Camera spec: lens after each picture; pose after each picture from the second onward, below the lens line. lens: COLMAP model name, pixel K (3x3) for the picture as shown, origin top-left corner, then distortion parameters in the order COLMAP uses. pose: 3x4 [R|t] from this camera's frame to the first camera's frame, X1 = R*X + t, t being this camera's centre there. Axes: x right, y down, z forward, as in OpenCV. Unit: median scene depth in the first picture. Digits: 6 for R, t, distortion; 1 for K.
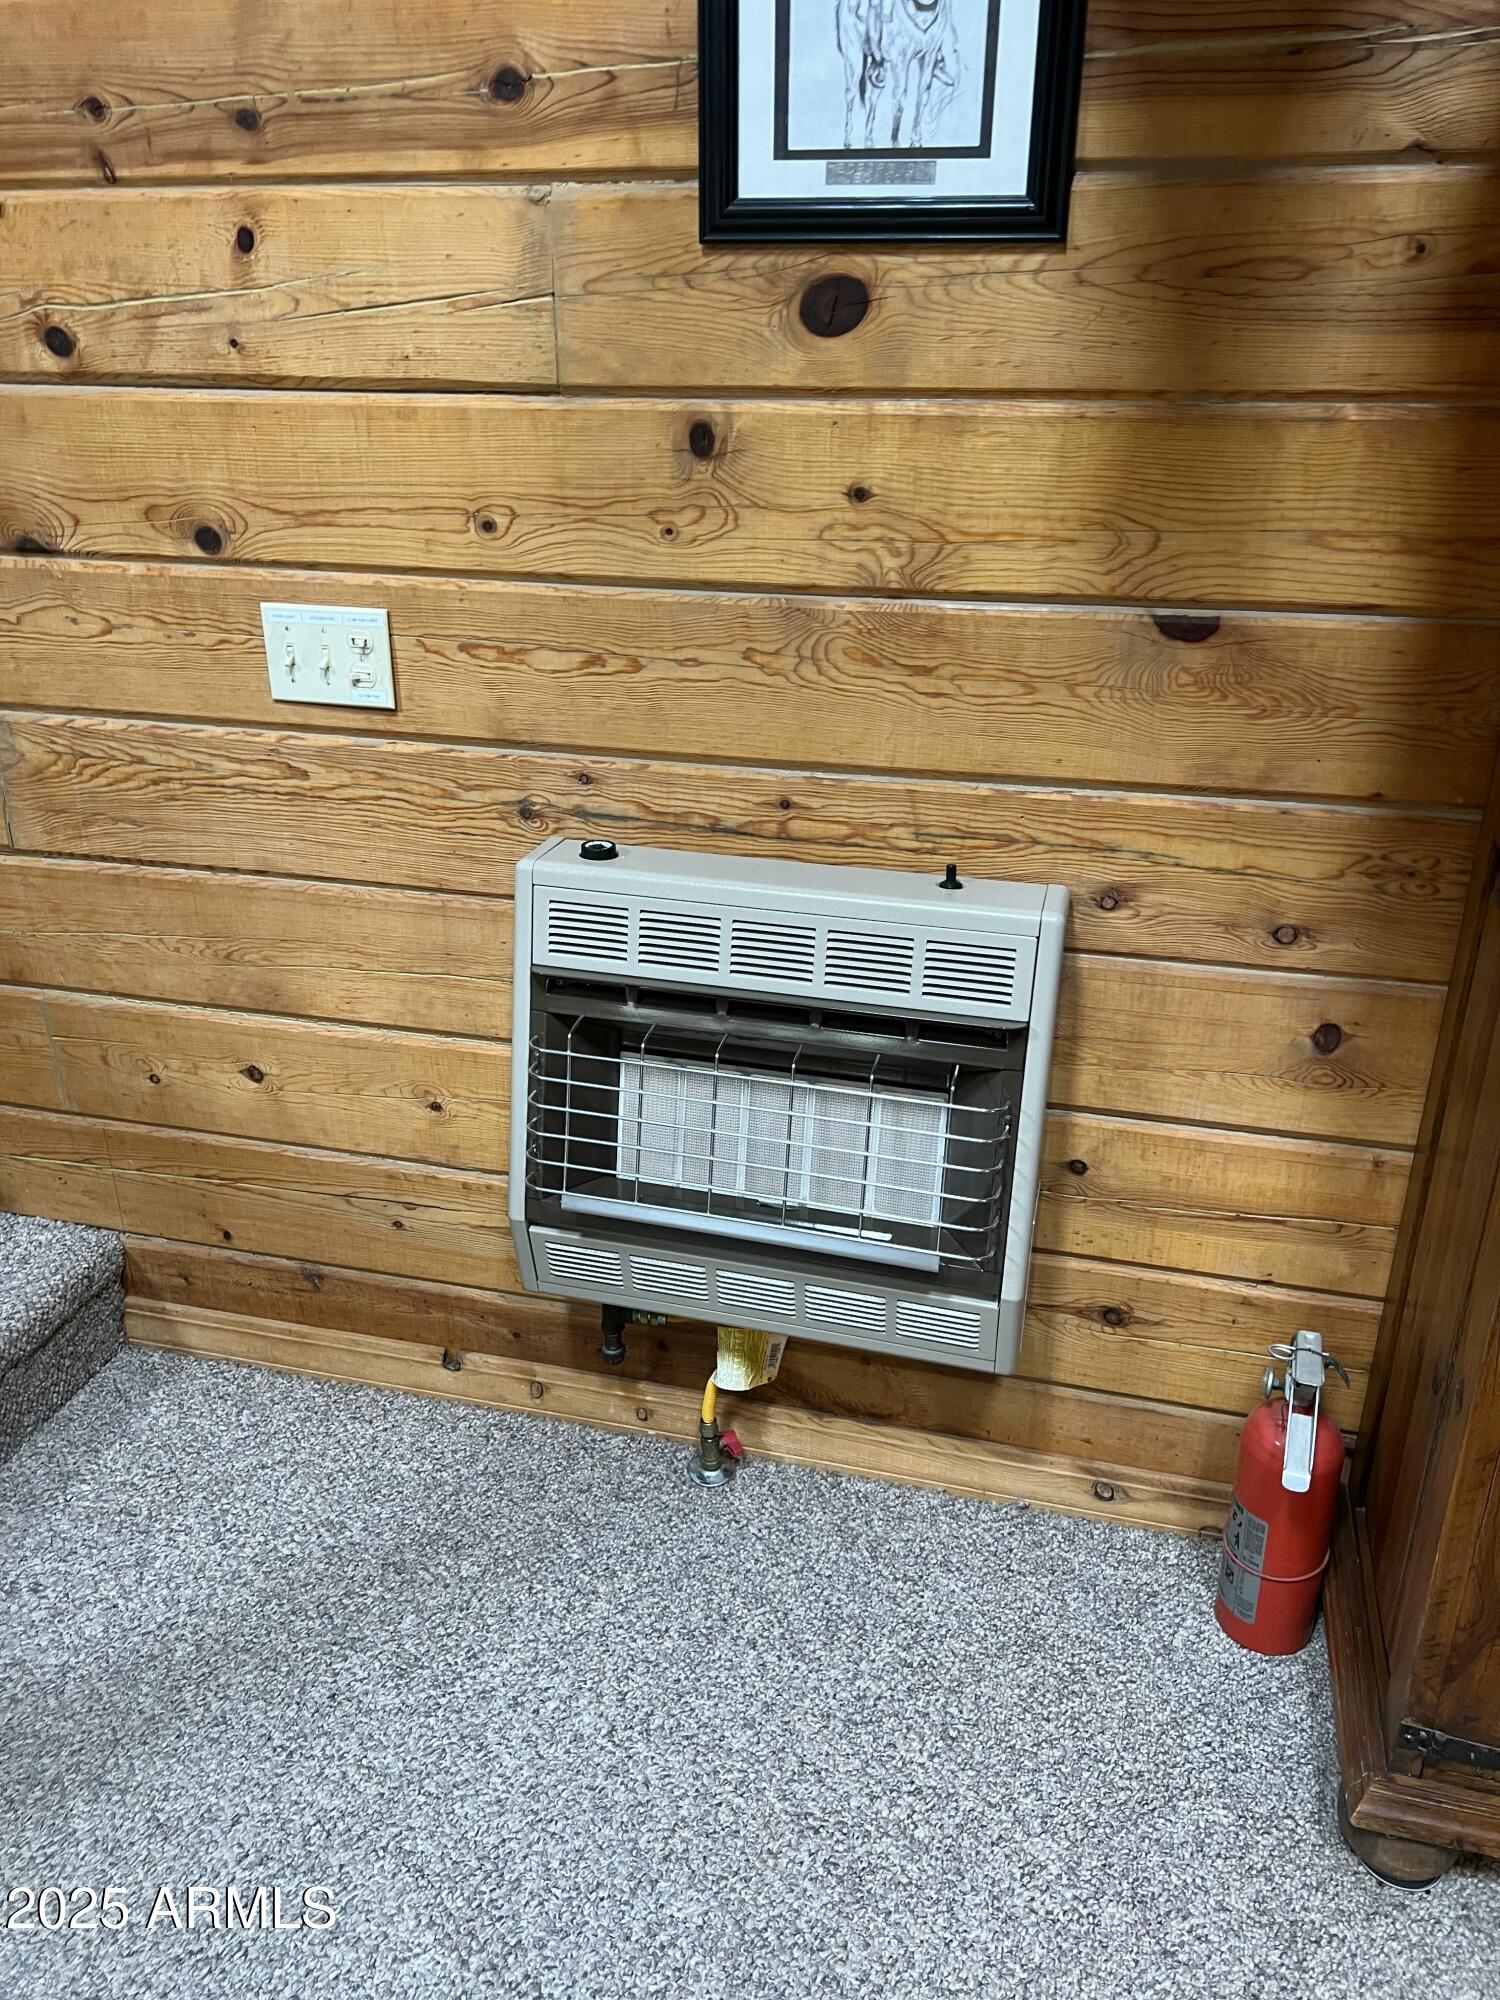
lens RADIAL K [[1527.7, 0, 747.1], [0, 1527.7, 1003.9], [0, 0, 1]] dist [0.023010, -0.004440]
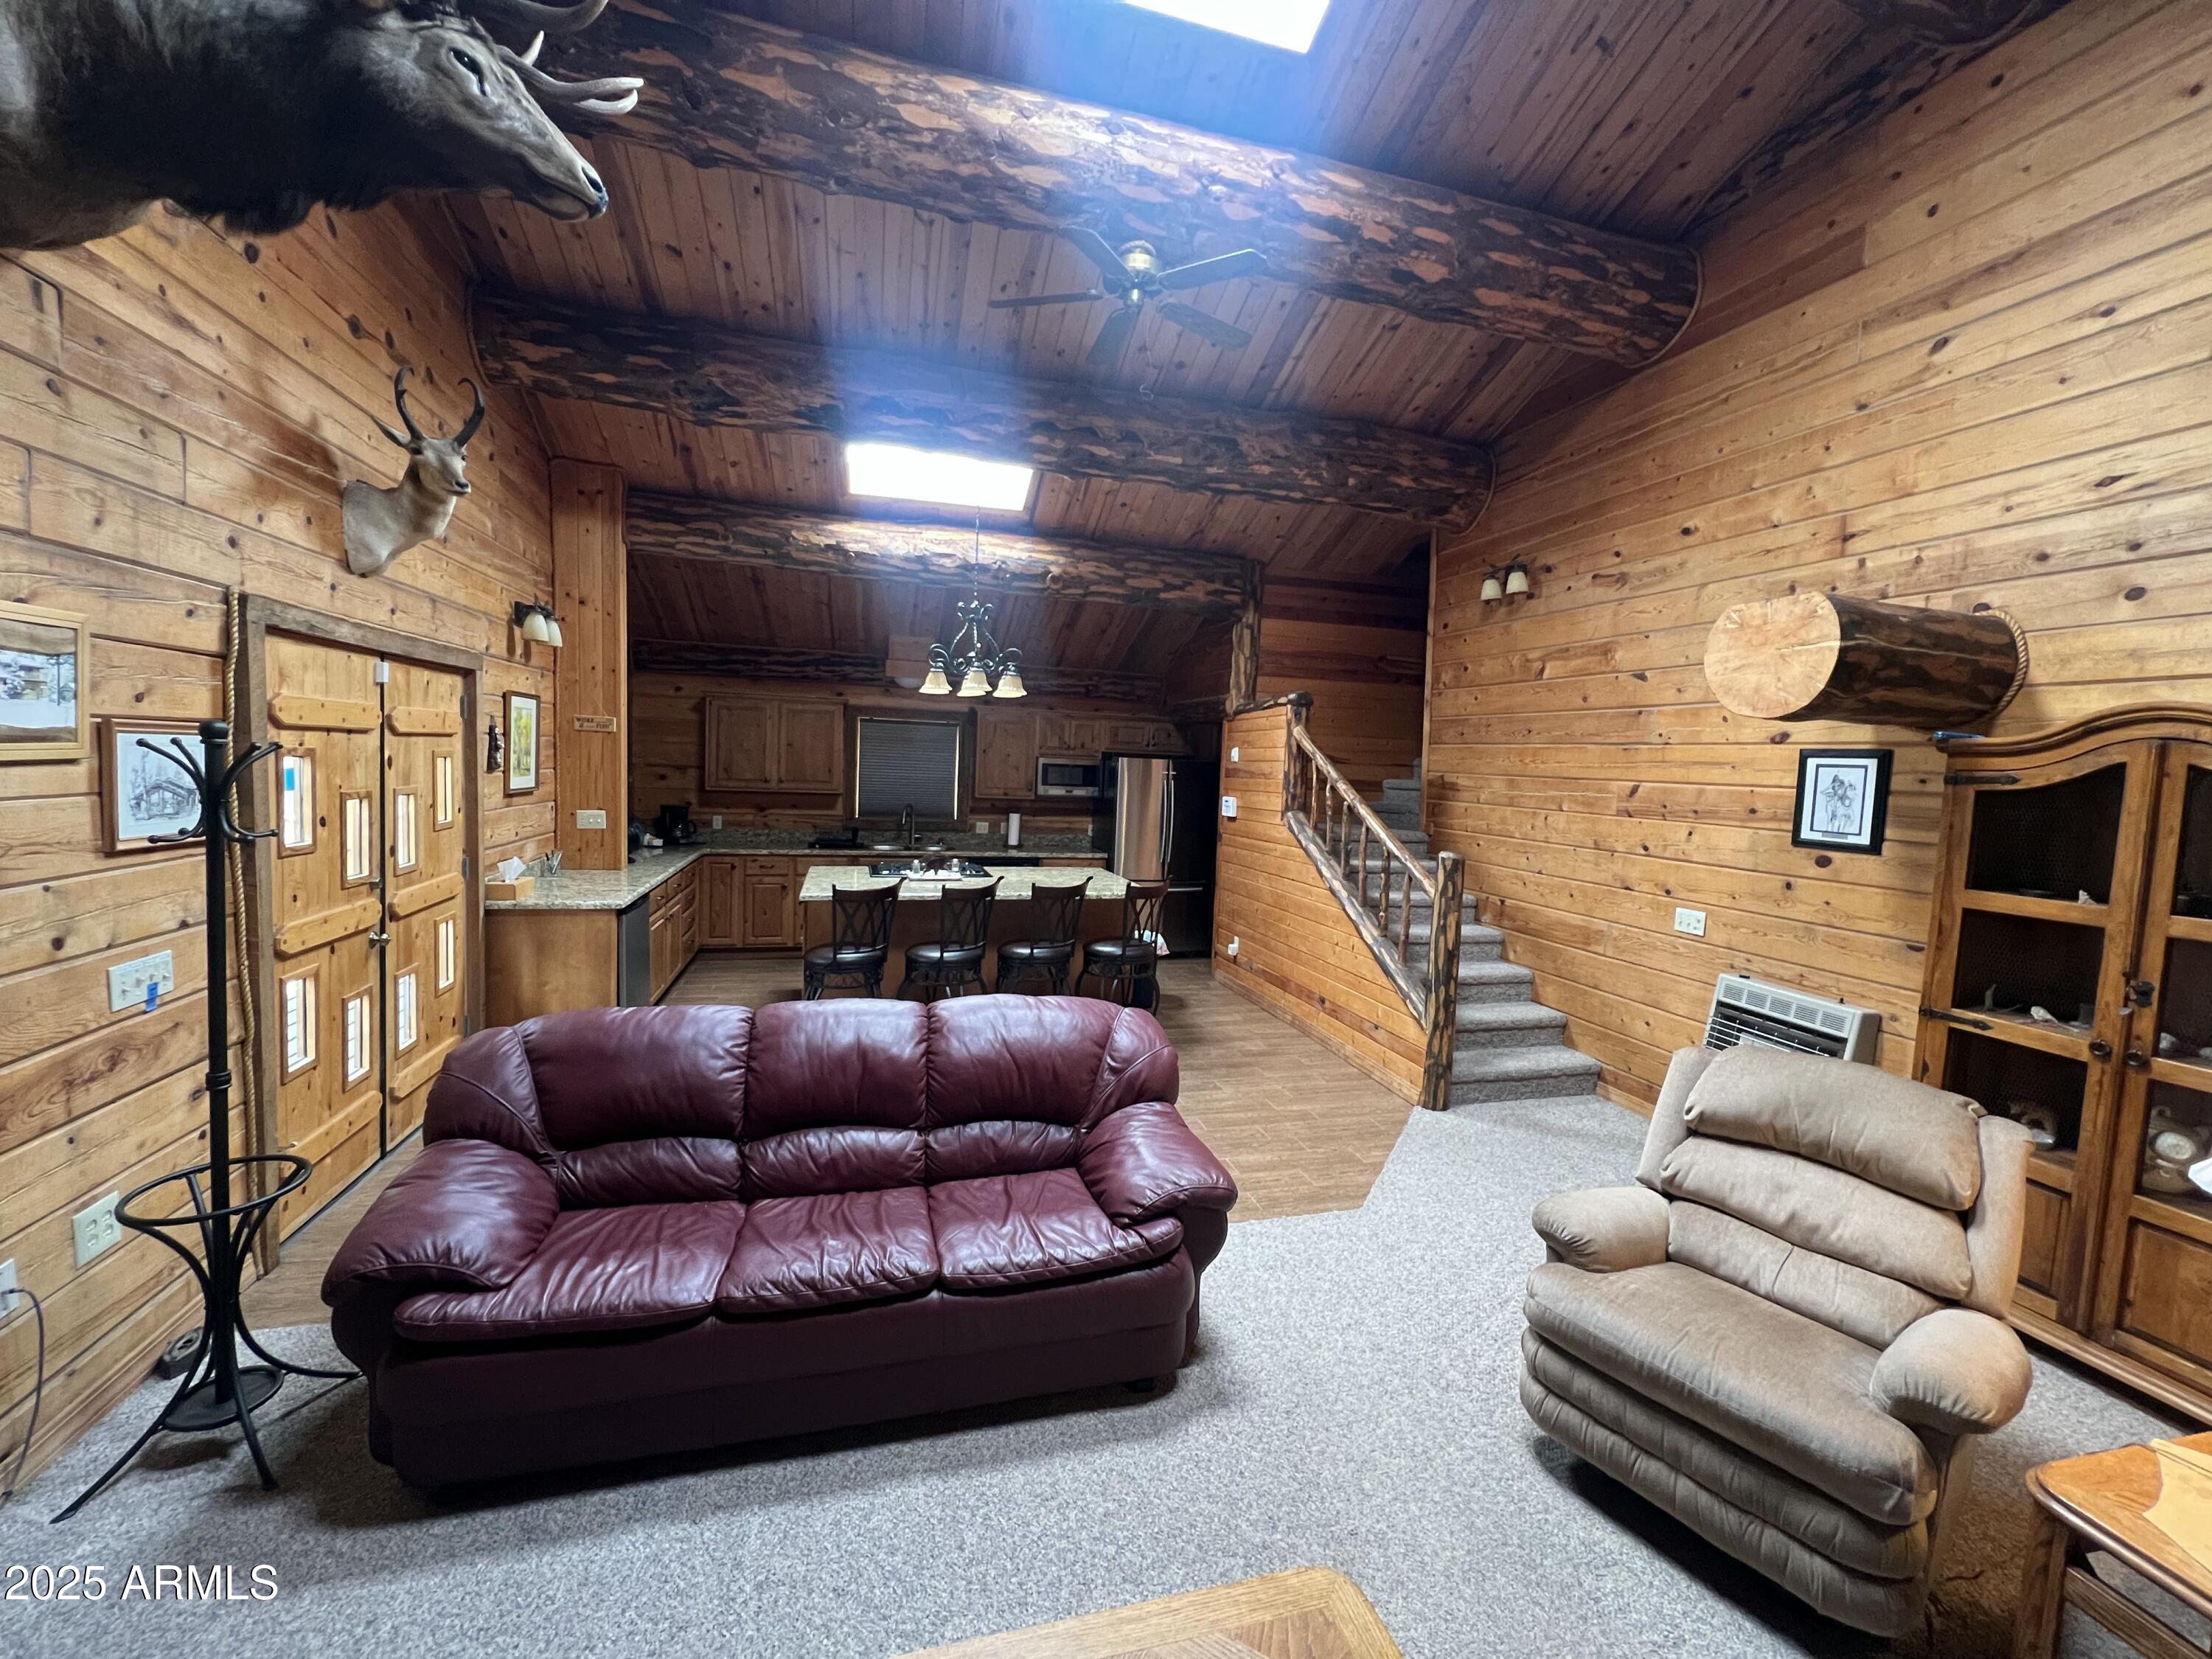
lens RADIAL K [[886.6, 0, 1102.2], [0, 886.6, 830.7], [0, 0, 1]] dist [-0.002920, 0.000133]
pose [[0.506791, 0.087716, -0.857595, 1.055775], [-0.391759, 0.909588, -0.138474, 0.559163], [0.767911, 0.406147, 0.495335, -1.680371]]
